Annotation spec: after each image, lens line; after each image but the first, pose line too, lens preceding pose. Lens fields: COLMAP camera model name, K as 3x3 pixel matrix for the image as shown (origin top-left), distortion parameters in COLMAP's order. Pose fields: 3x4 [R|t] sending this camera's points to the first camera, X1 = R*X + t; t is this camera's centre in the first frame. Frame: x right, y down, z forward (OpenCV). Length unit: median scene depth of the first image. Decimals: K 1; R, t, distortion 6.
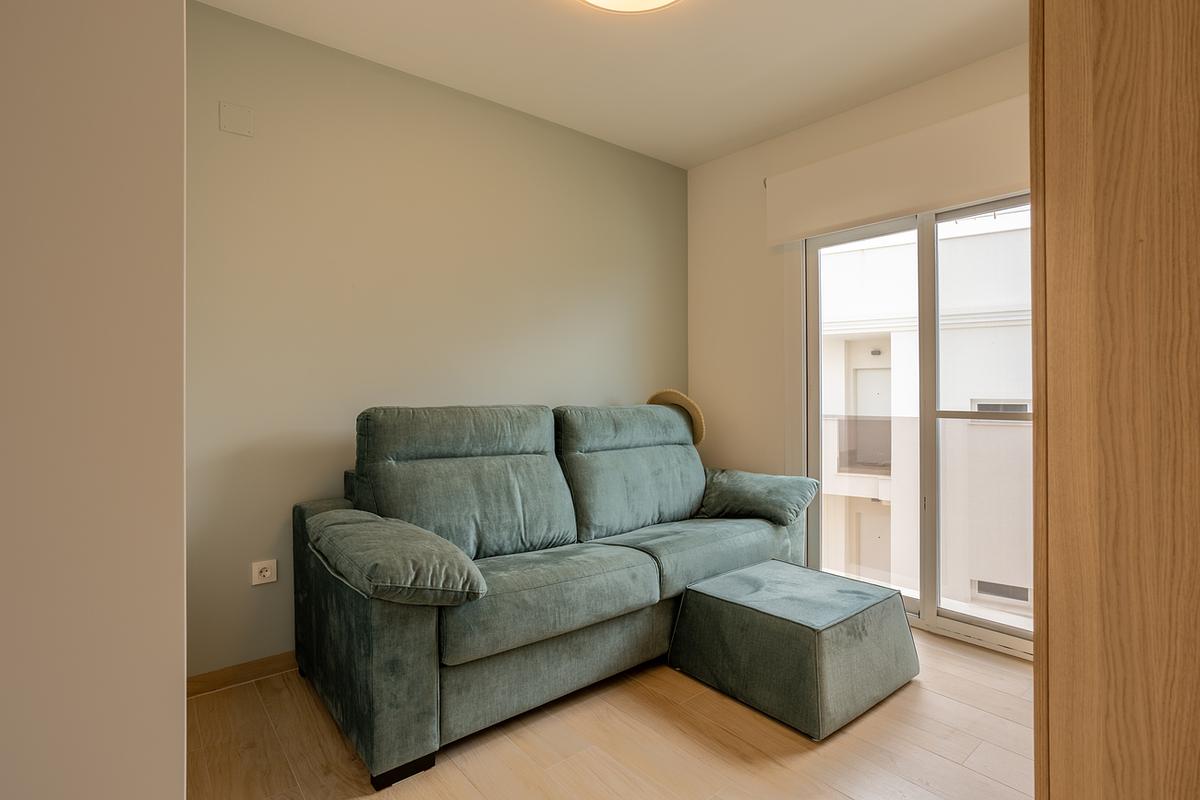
lens RADIAL K [[610.8, 0, 600.9], [0, 610.8, 395.3], [0, 0, 1]] dist [-0.032974, 0.019963]
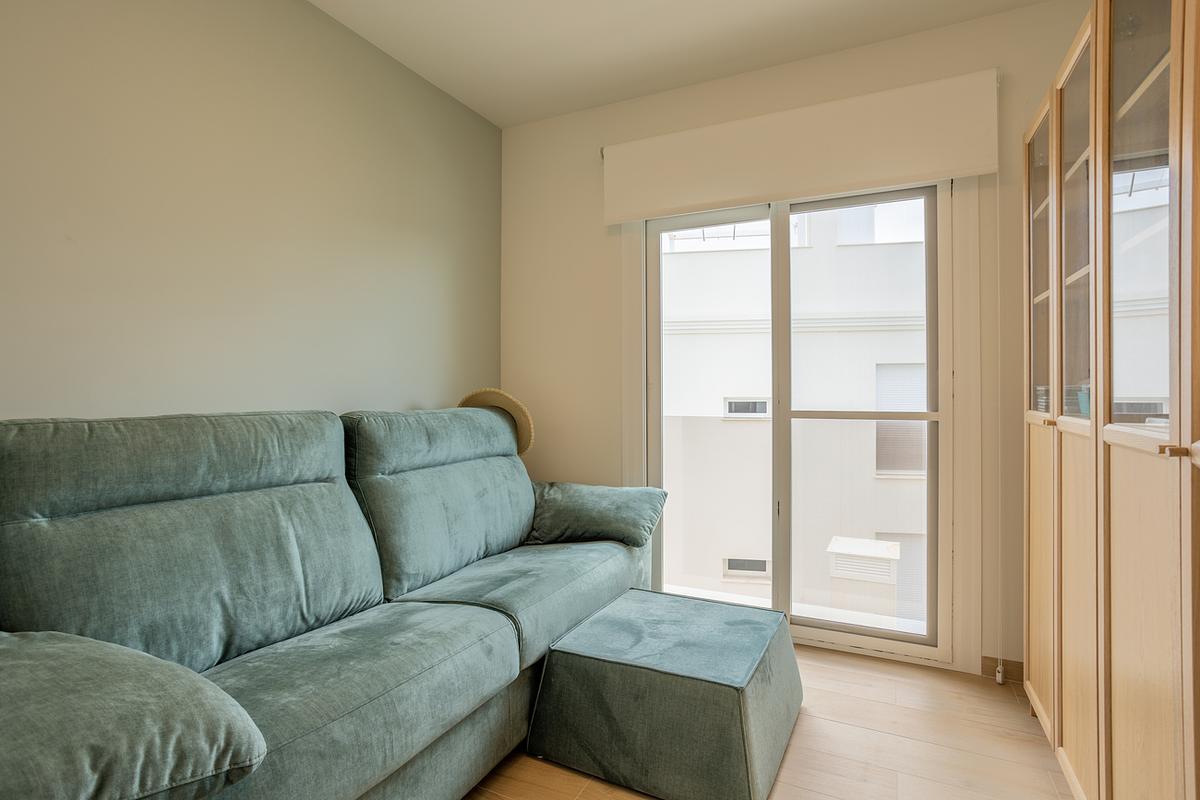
lens RADIAL K [[610.8, 0, 636.6], [0, 610.8, 395.6], [0, 0, 1]] dist [-0.032974, 0.019963]
pose [[0.904510, -0.005062, 0.426422, -0.083173], [0.005371, 0.999985, 0.000478, 0.000296], [-0.426418, 0.001858, 0.904524, 0.262109]]
